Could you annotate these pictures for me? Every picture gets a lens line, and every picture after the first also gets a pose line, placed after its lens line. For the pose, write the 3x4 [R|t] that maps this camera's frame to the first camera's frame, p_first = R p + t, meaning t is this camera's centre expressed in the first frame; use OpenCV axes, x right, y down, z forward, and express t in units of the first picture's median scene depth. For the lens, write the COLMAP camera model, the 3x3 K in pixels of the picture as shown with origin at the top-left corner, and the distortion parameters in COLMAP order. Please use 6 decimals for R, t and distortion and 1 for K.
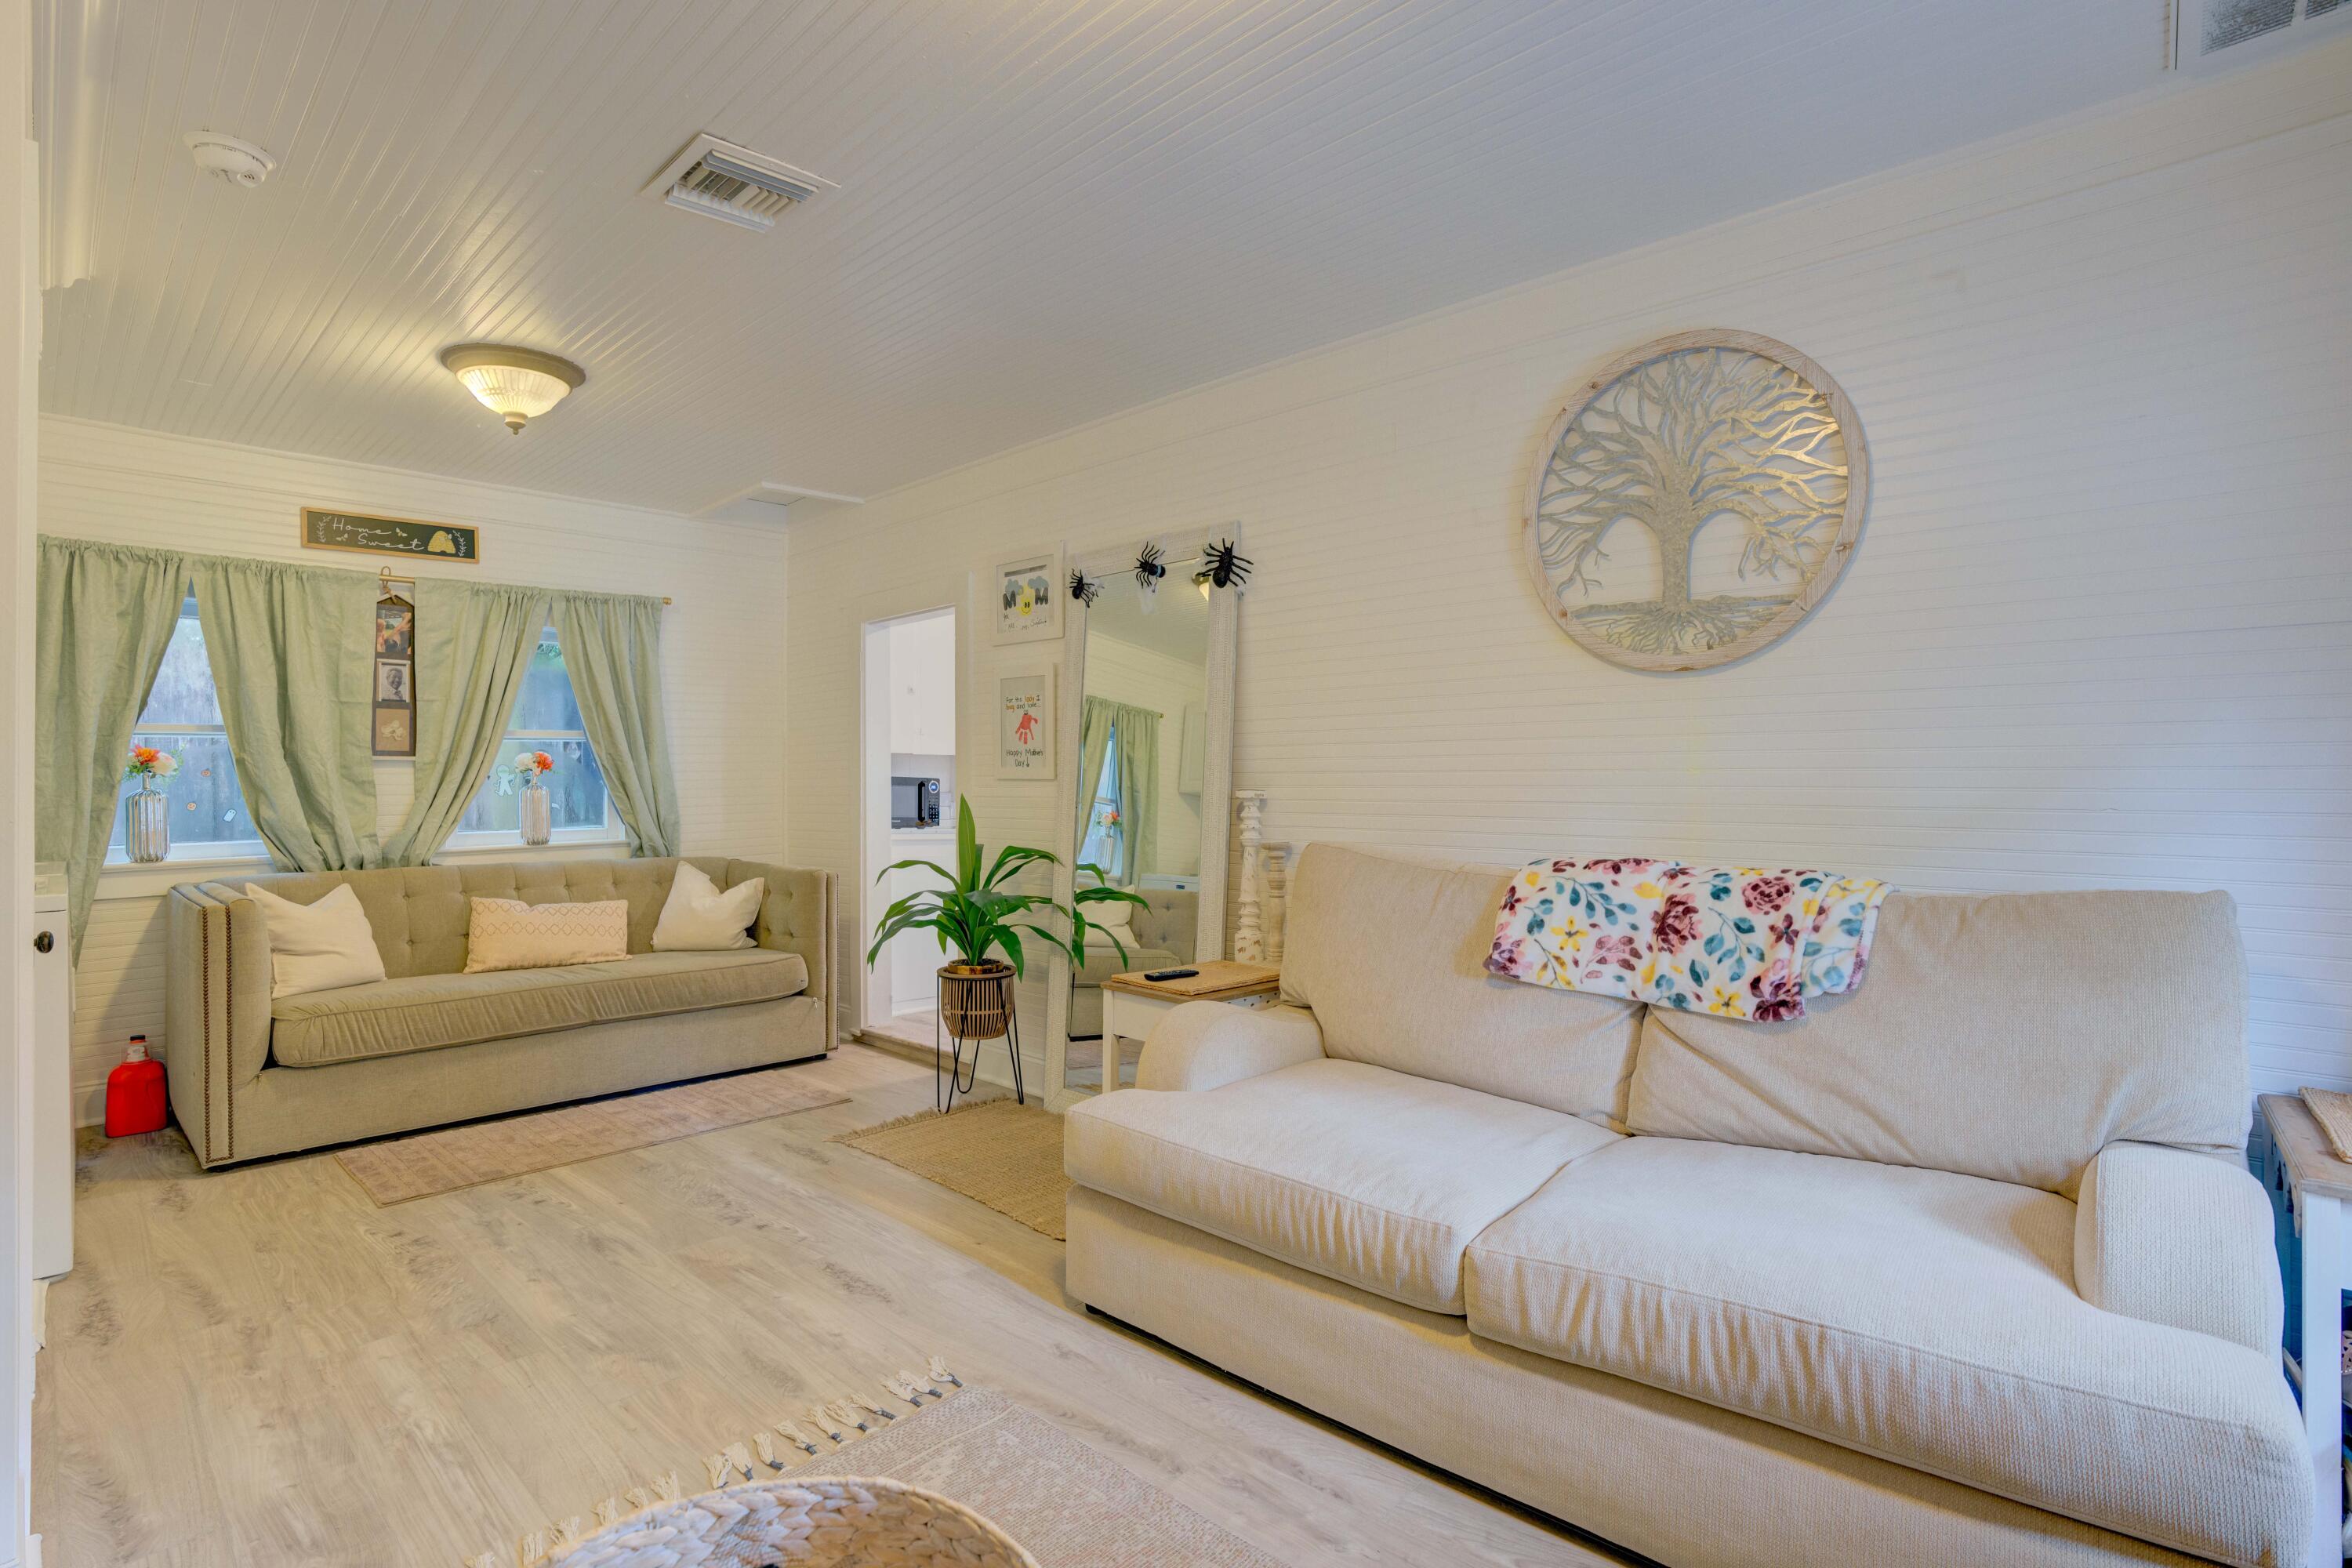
lens RADIAL K [[1158.1, 0, 1150.4], [0, 1158.1, 765.2], [0, 0, 1]] dist [-0.030352, 0.007955]
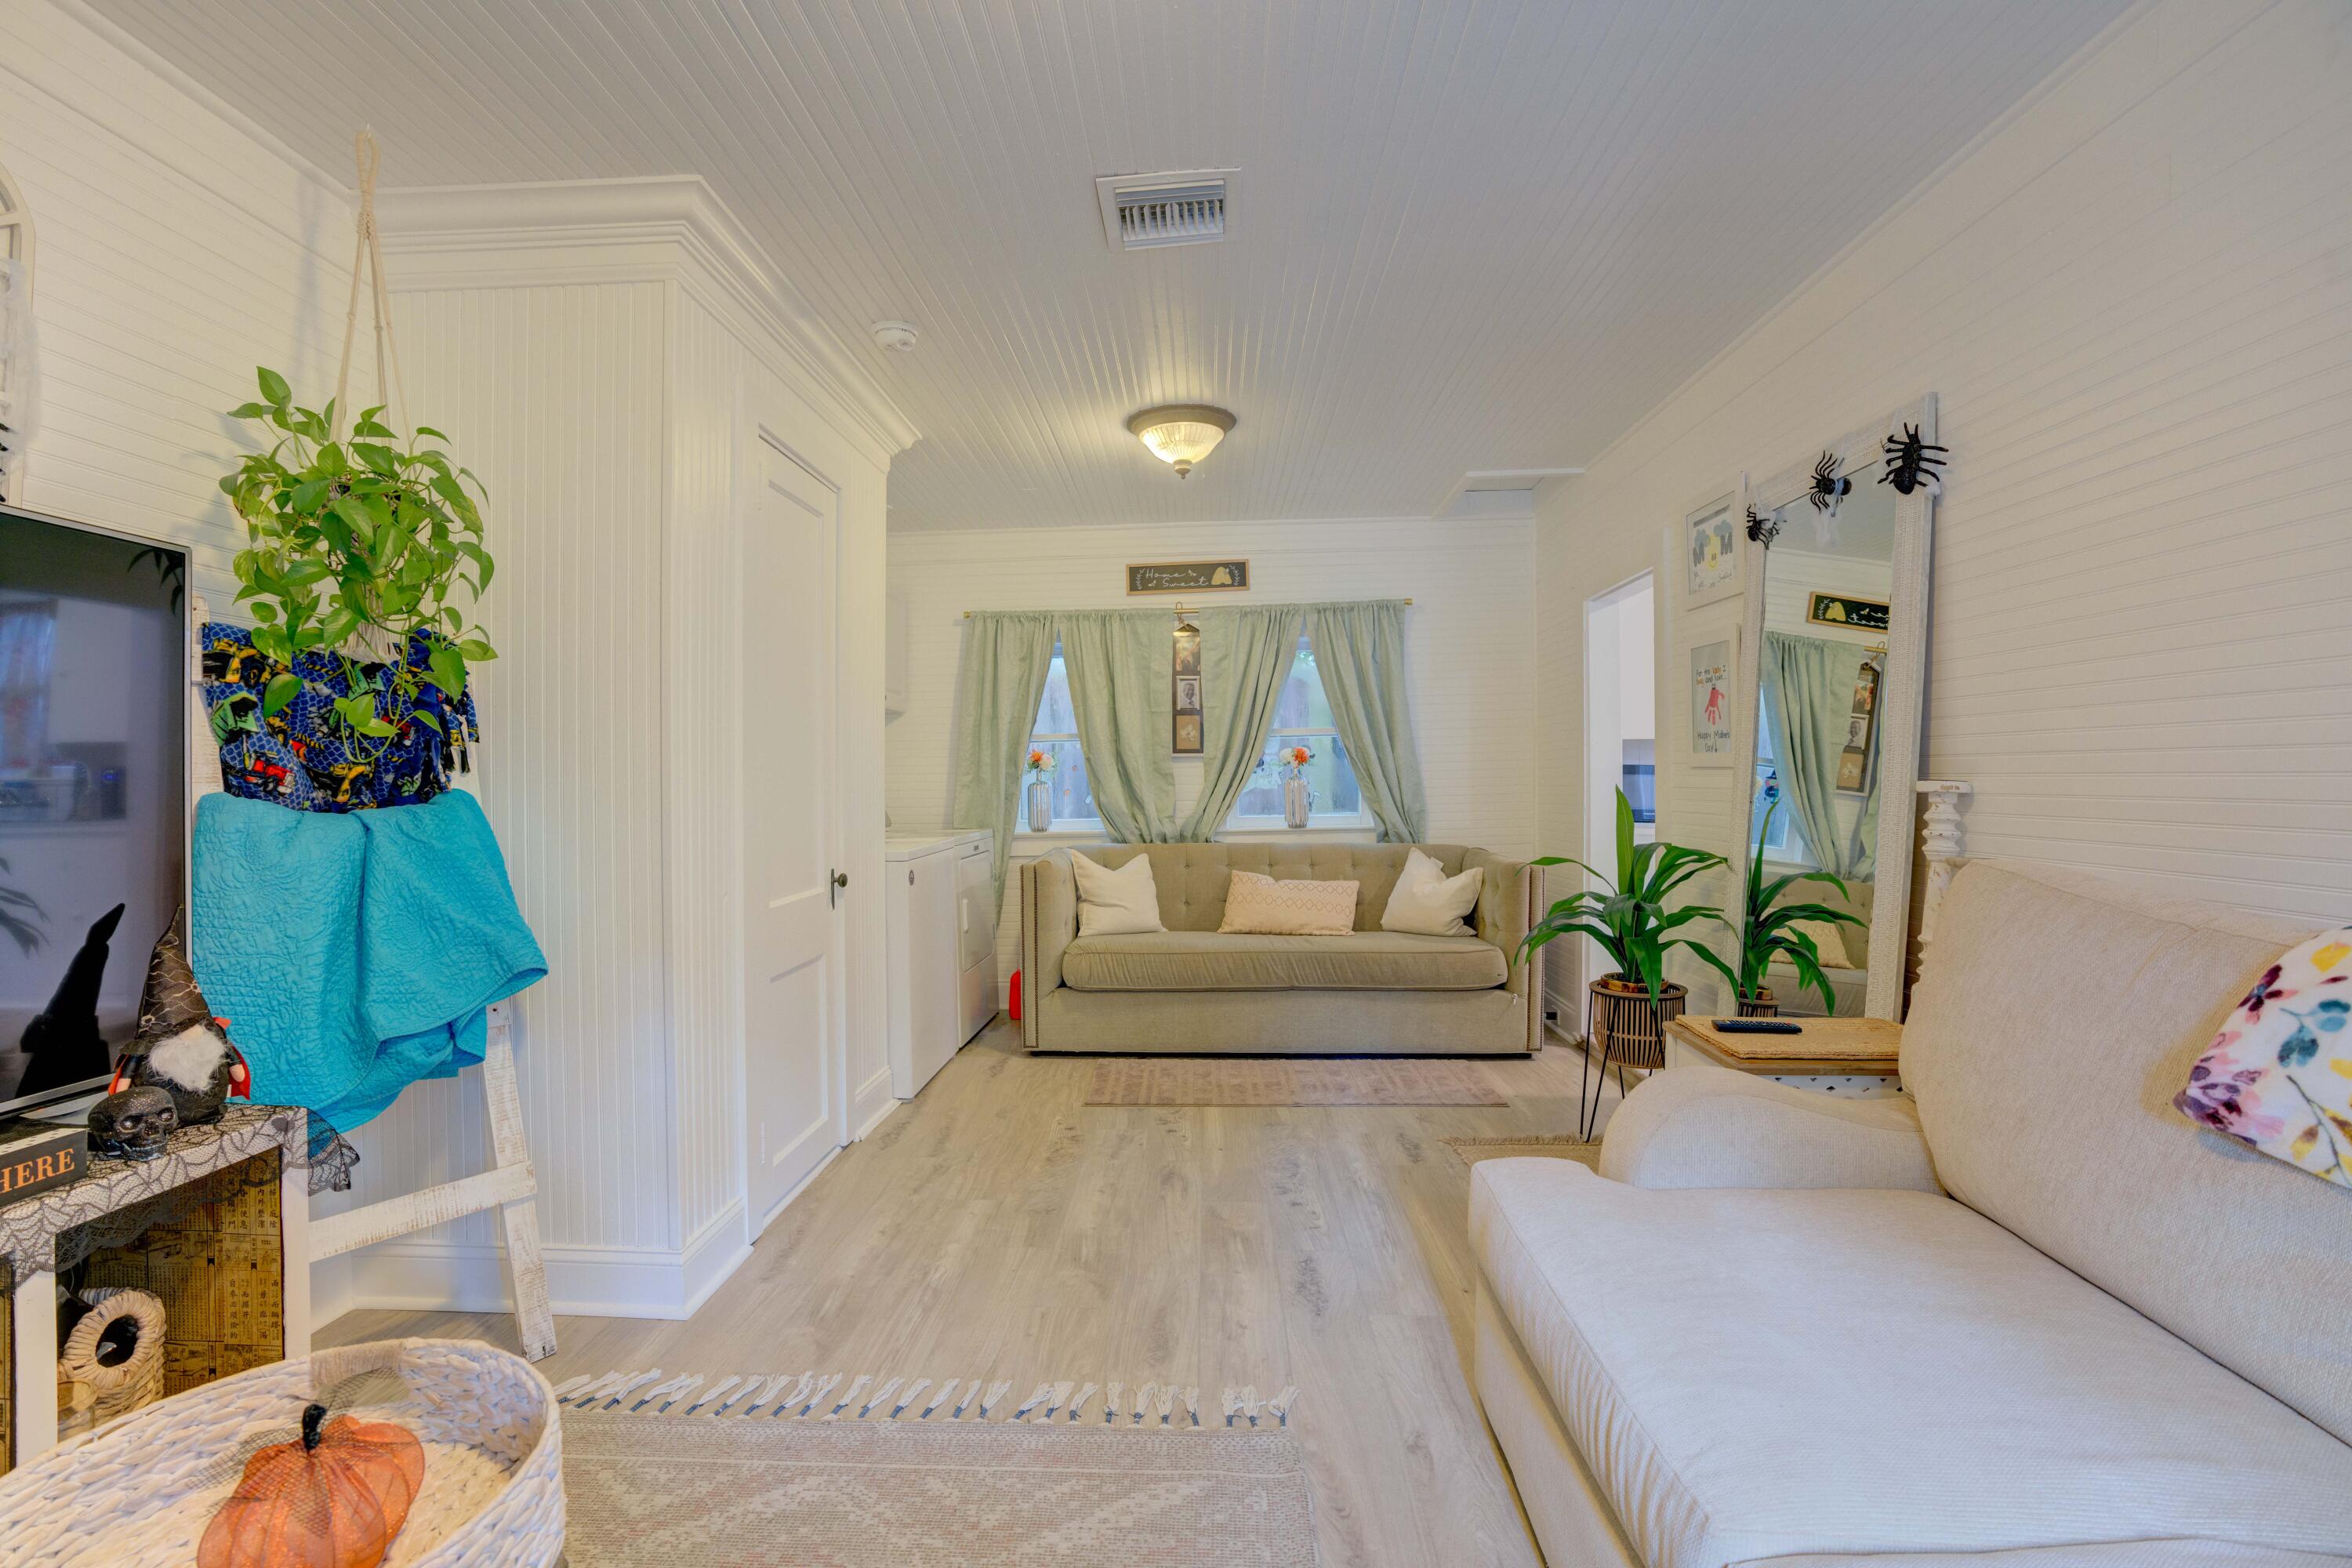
lens RADIAL K [[1091.7, 0, 1114.0], [0, 1091.7, 778.5], [0, 0, 1]] dist [-0.065032, 0.024660]
pose [[0.641537, -0.001262, -0.767091, 0.235621], [0.017822, 0.999753, 0.013260, 0.002699], [0.766885, -0.022178, 0.641401, 0.204136]]
